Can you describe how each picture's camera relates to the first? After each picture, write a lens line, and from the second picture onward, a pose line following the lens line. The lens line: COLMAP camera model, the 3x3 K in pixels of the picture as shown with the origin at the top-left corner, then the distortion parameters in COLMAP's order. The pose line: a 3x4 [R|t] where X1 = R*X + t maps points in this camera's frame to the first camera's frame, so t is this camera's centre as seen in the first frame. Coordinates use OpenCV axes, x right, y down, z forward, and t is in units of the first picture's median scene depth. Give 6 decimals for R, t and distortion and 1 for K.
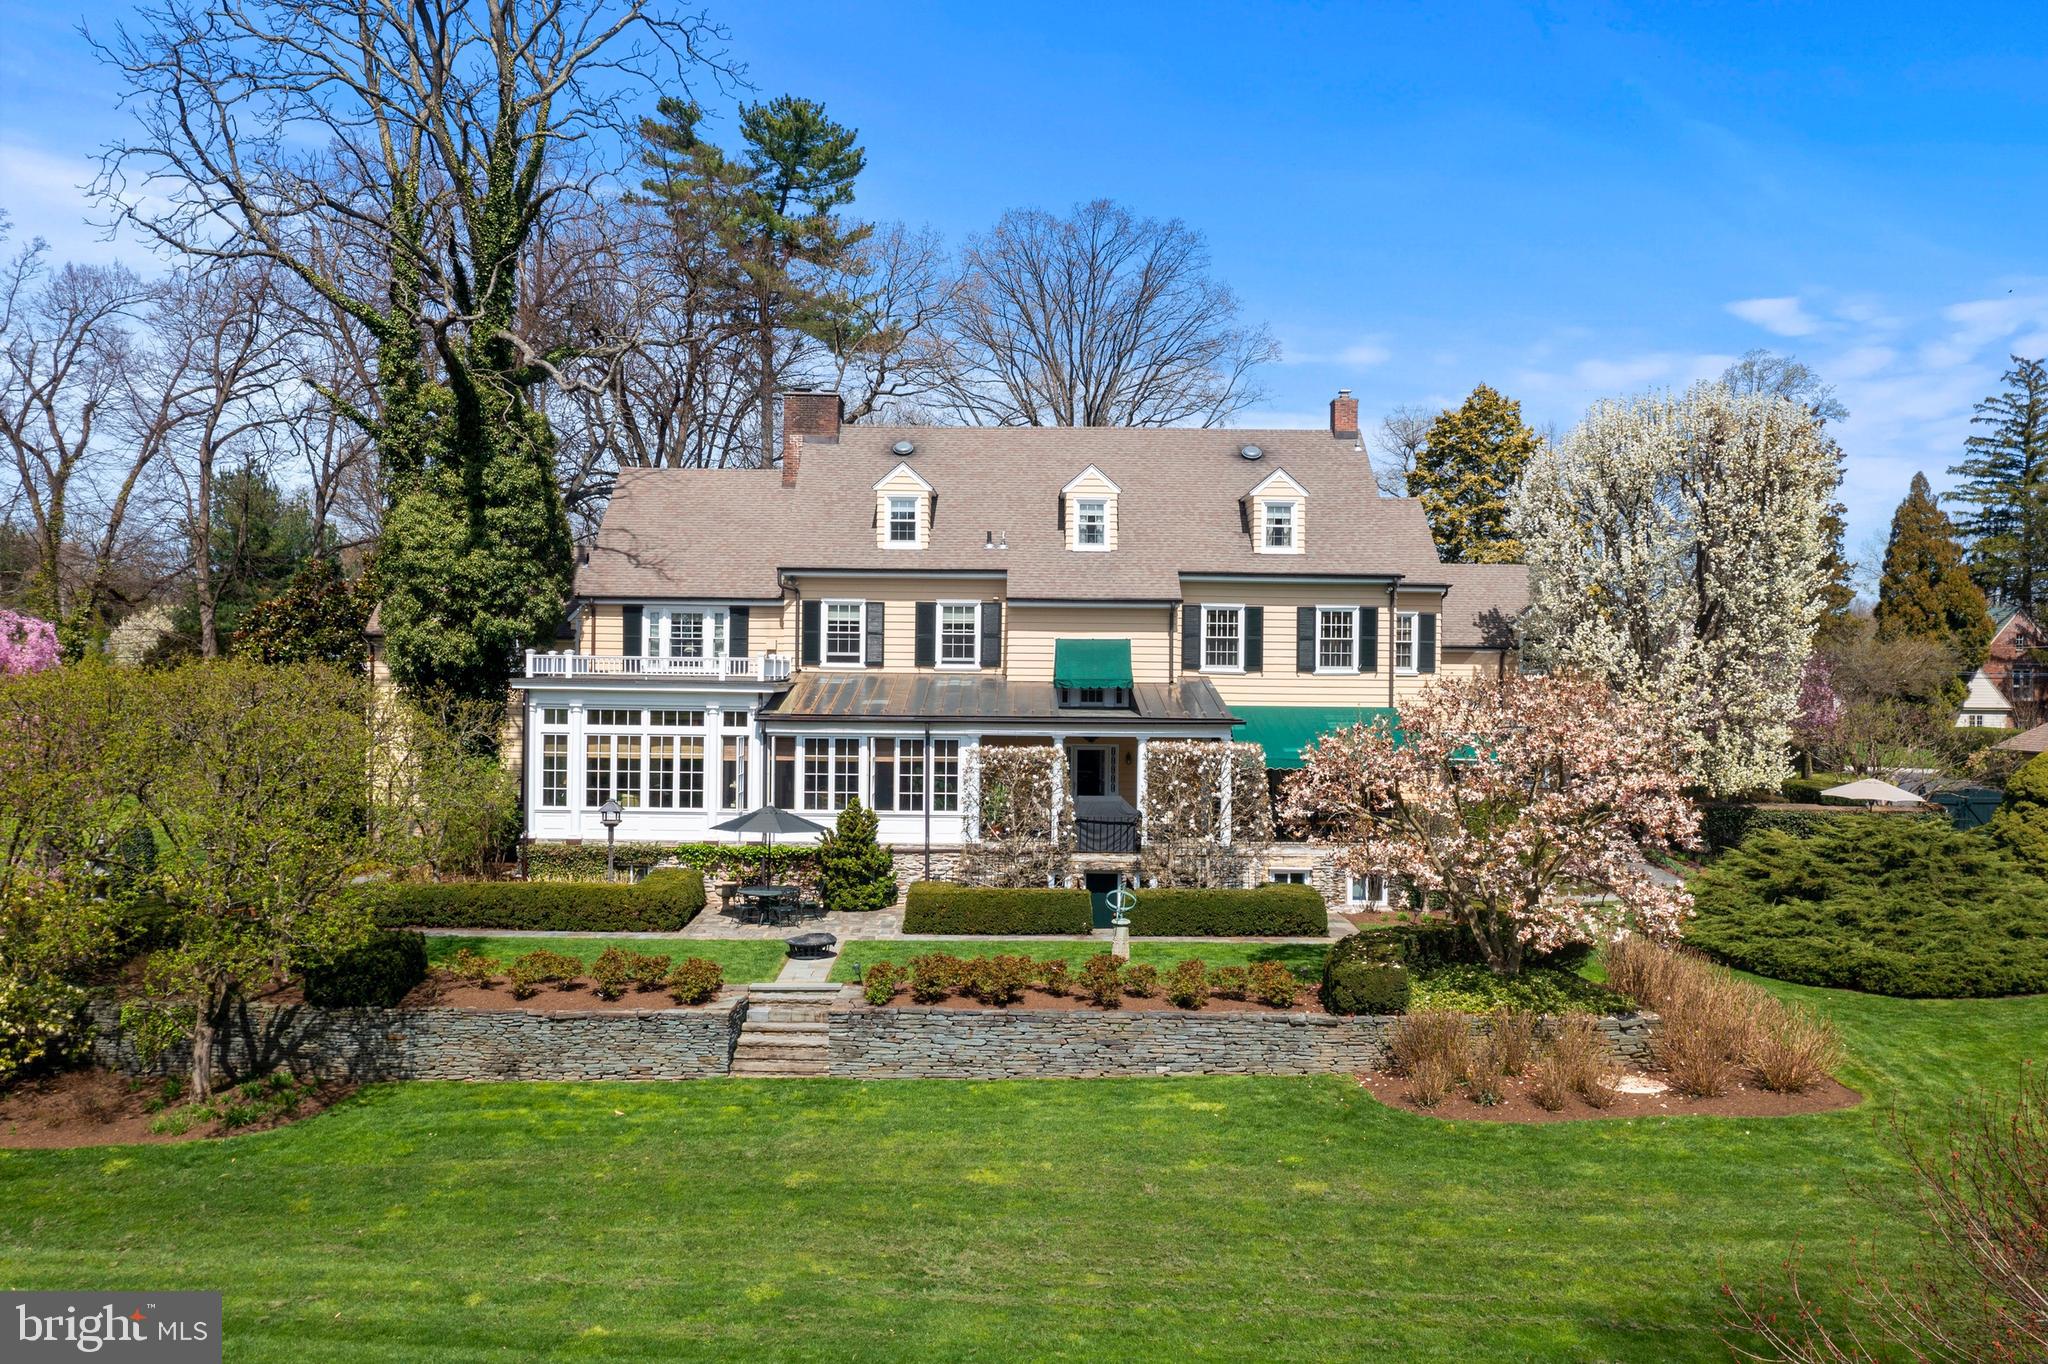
lens RADIAL K [[1616.5, 0, 1020.4], [0, 1616.5, 682.8], [0, 0, 1]] dist [-0.011870, 0.006242]
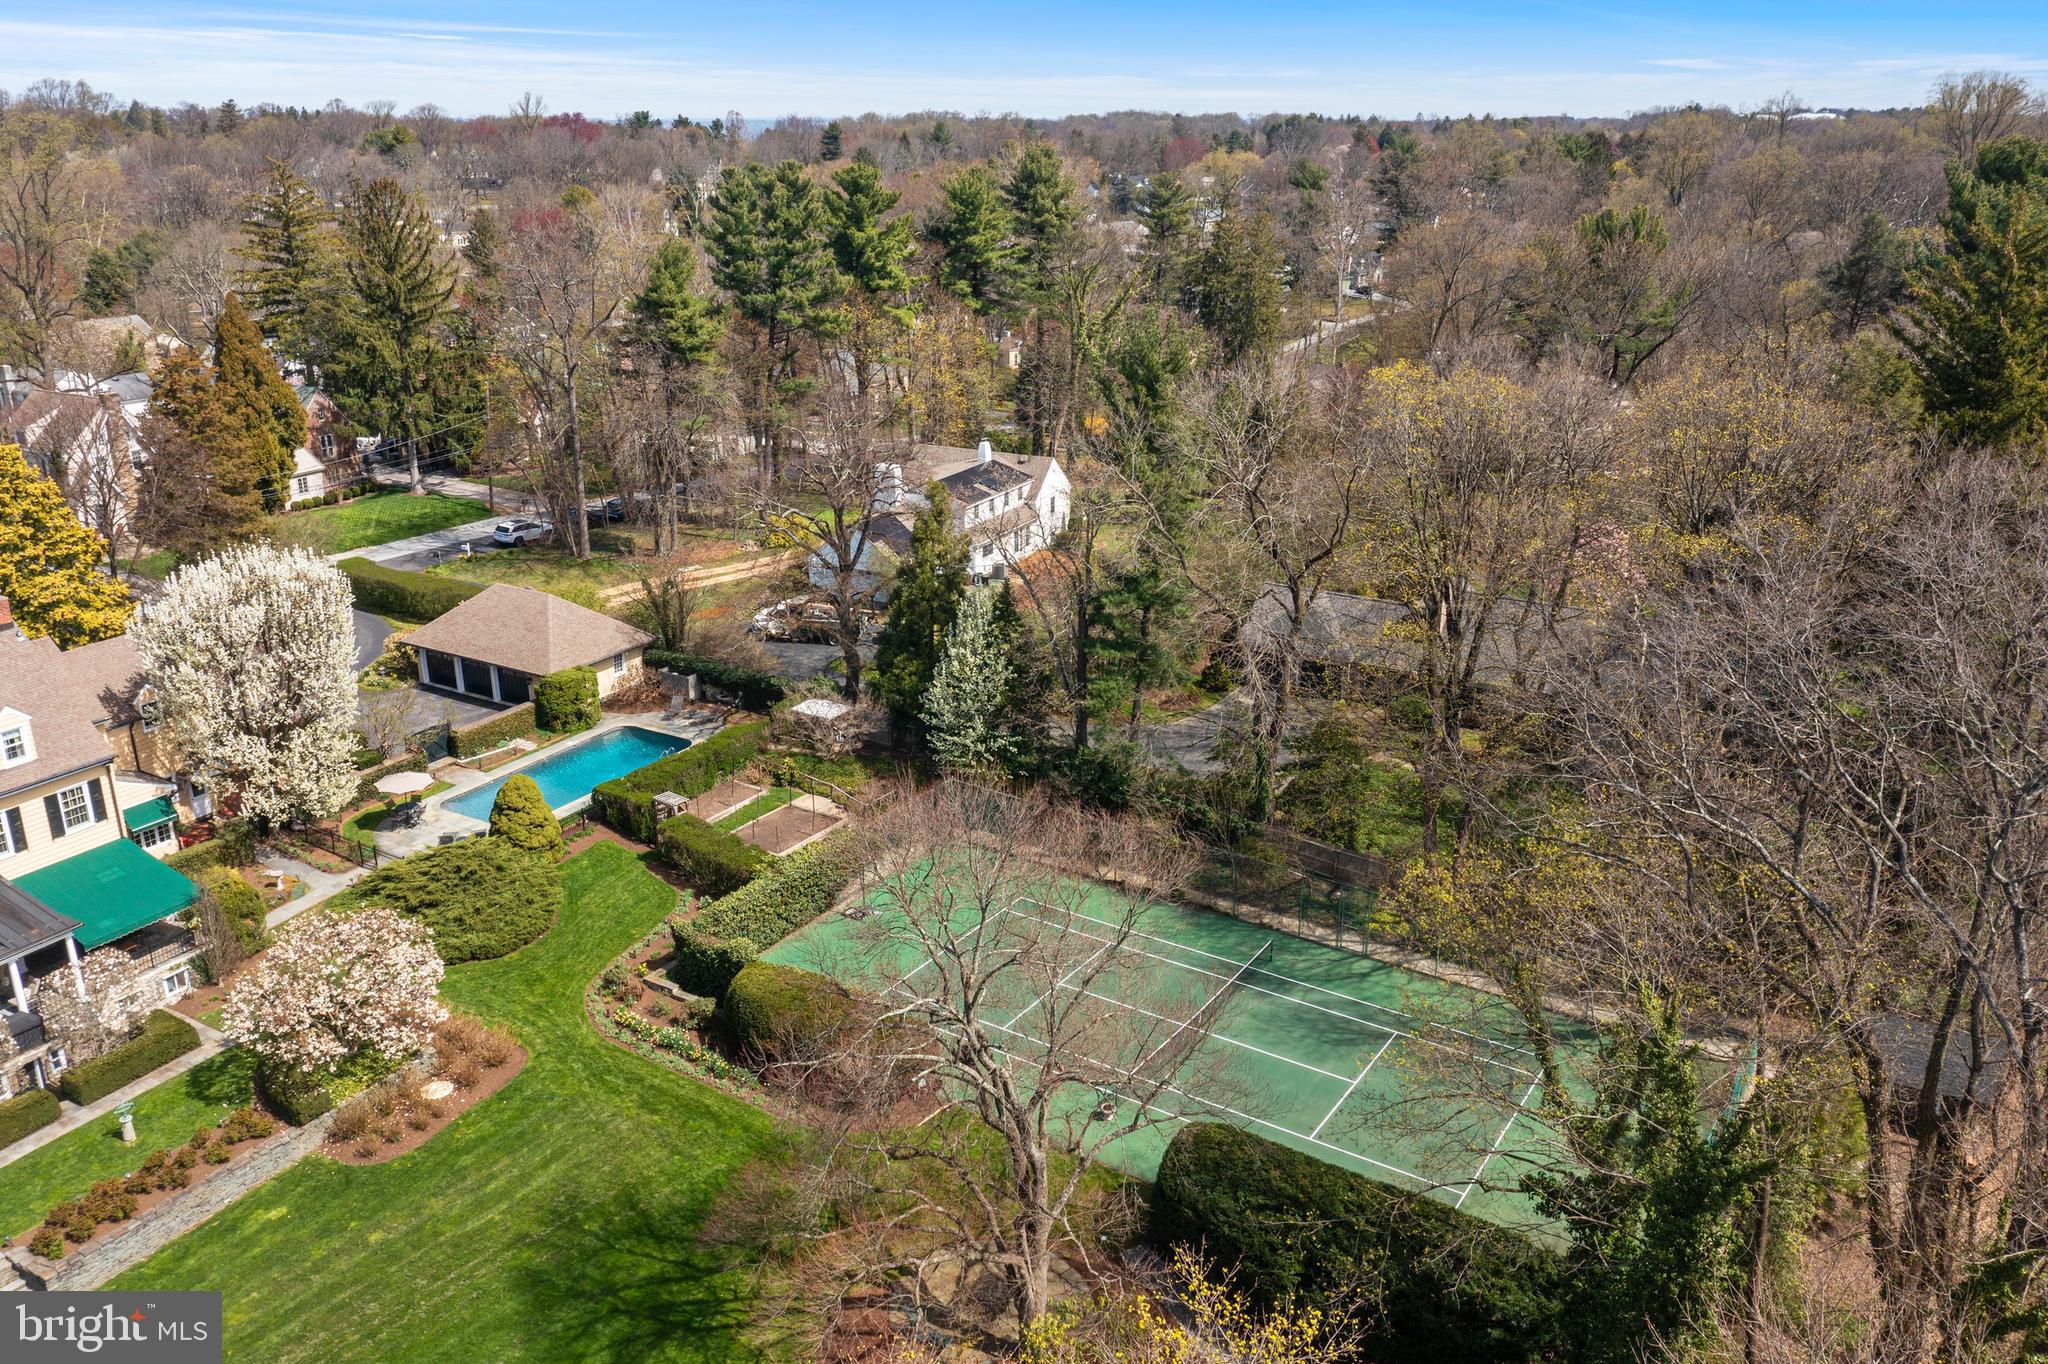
lens RADIAL K [[1616.5, 0, 1023.3], [0, 1616.5, 688.4], [0, 0, 1]] dist [-0.011870, 0.006242]
pose [[0.512302, -0.300964, 0.804343, -0.496039], [0.009130, 0.938439, 0.345324, -0.621045], [-0.858757, -0.169567, 0.483512, -0.390406]]
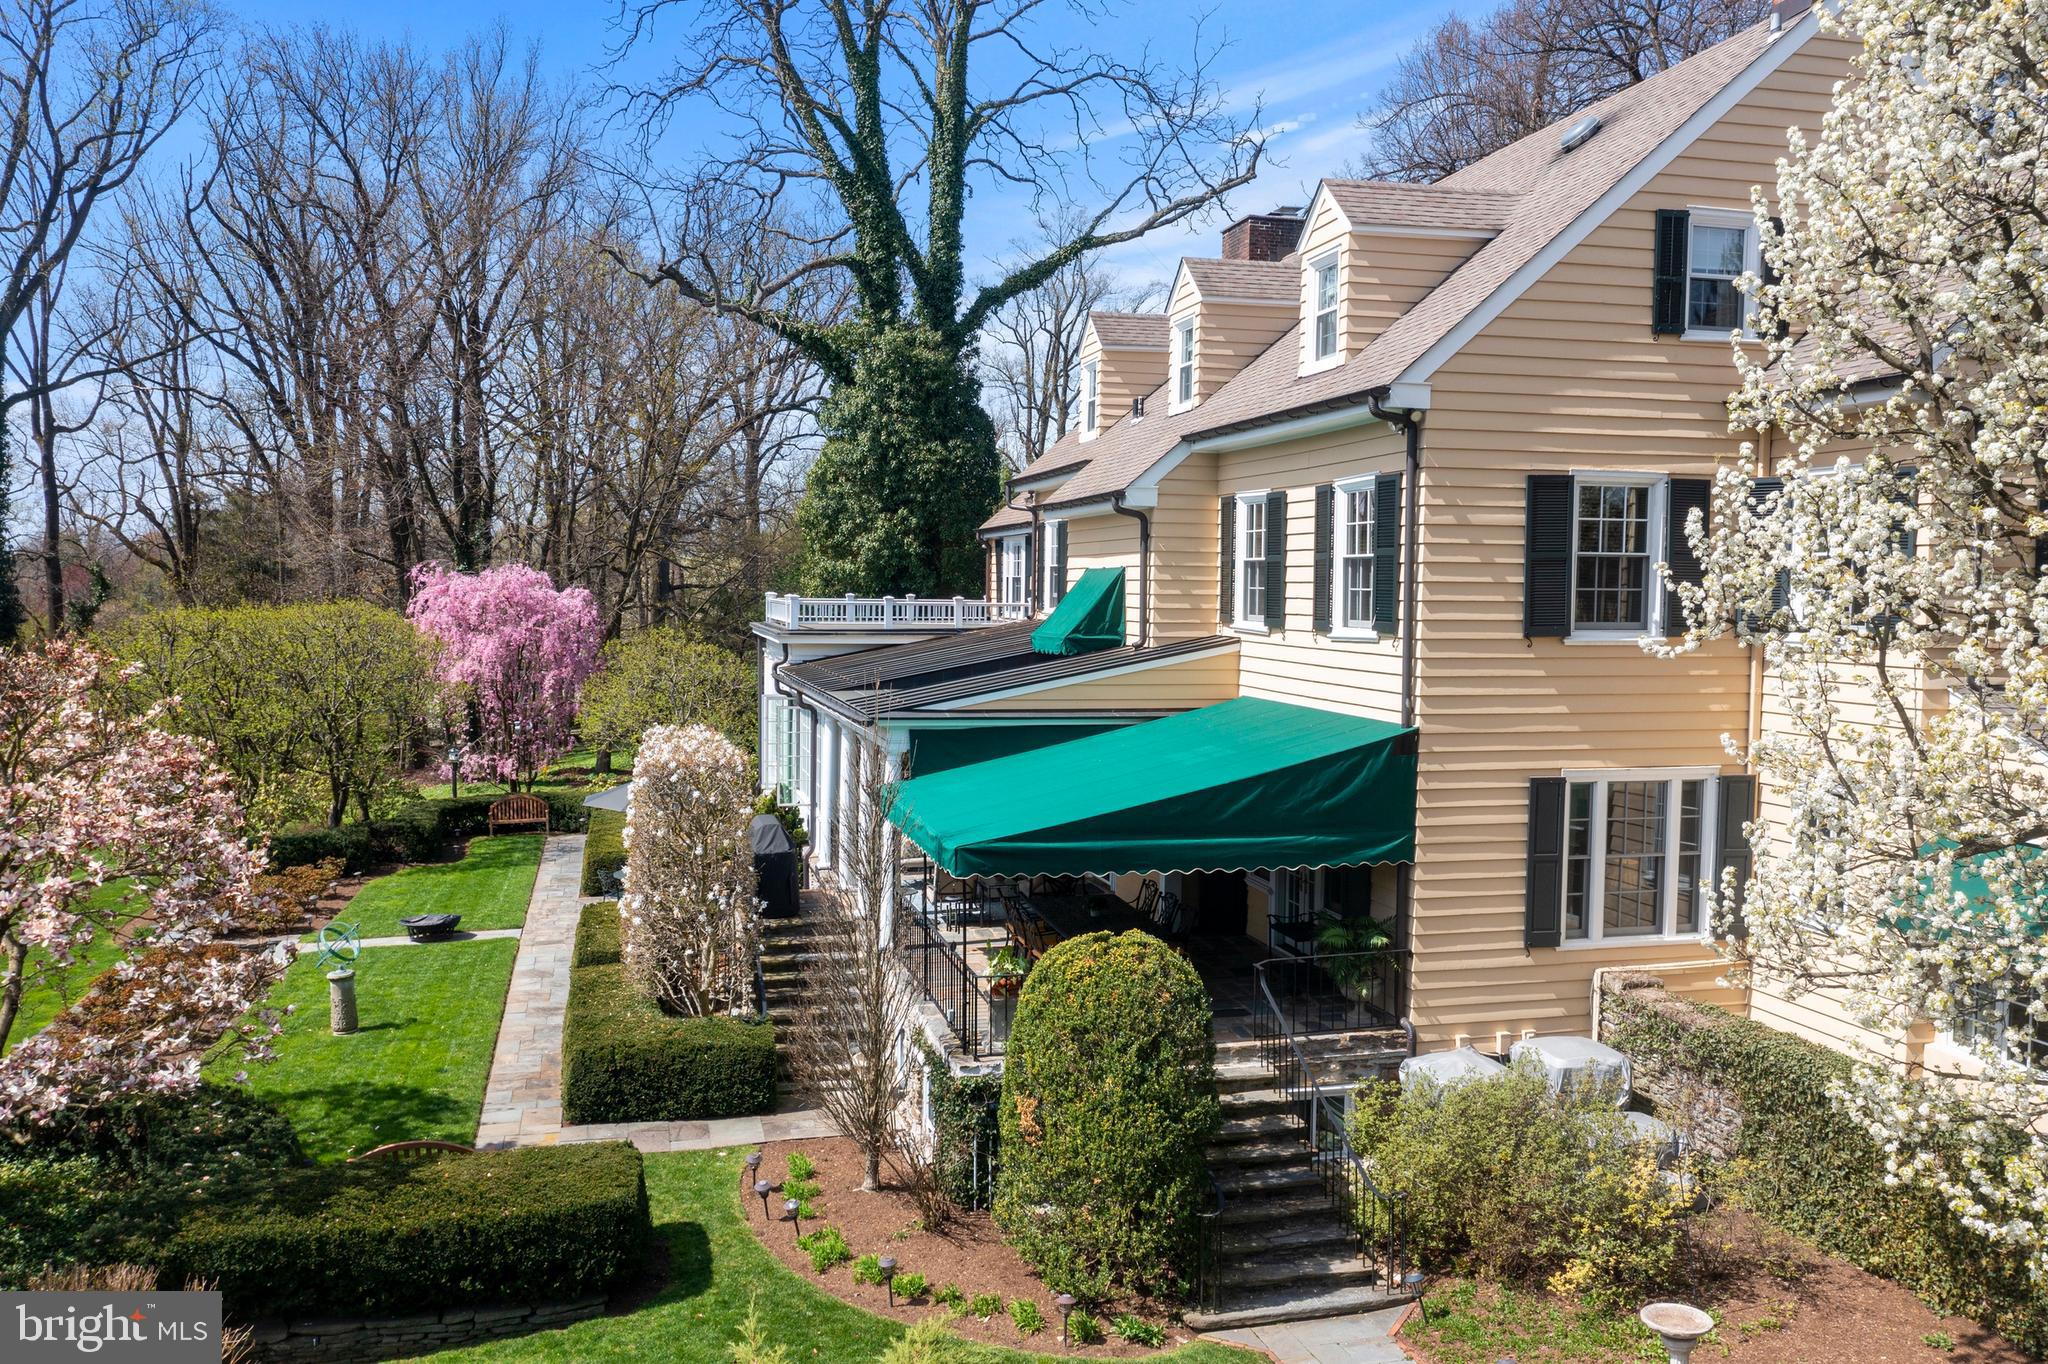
lens RADIAL K [[1616.5, 0, 1024.1], [0, 1616.5, 674.6], [0, 0, 1]] dist [-0.011870, 0.006242]
pose [[0.236163, 0.043478, -0.970740, 0.602361], [-0.017438, 0.999027, 0.040503, -0.012024], [0.971557, 0.007362, 0.236691, 0.835698]]
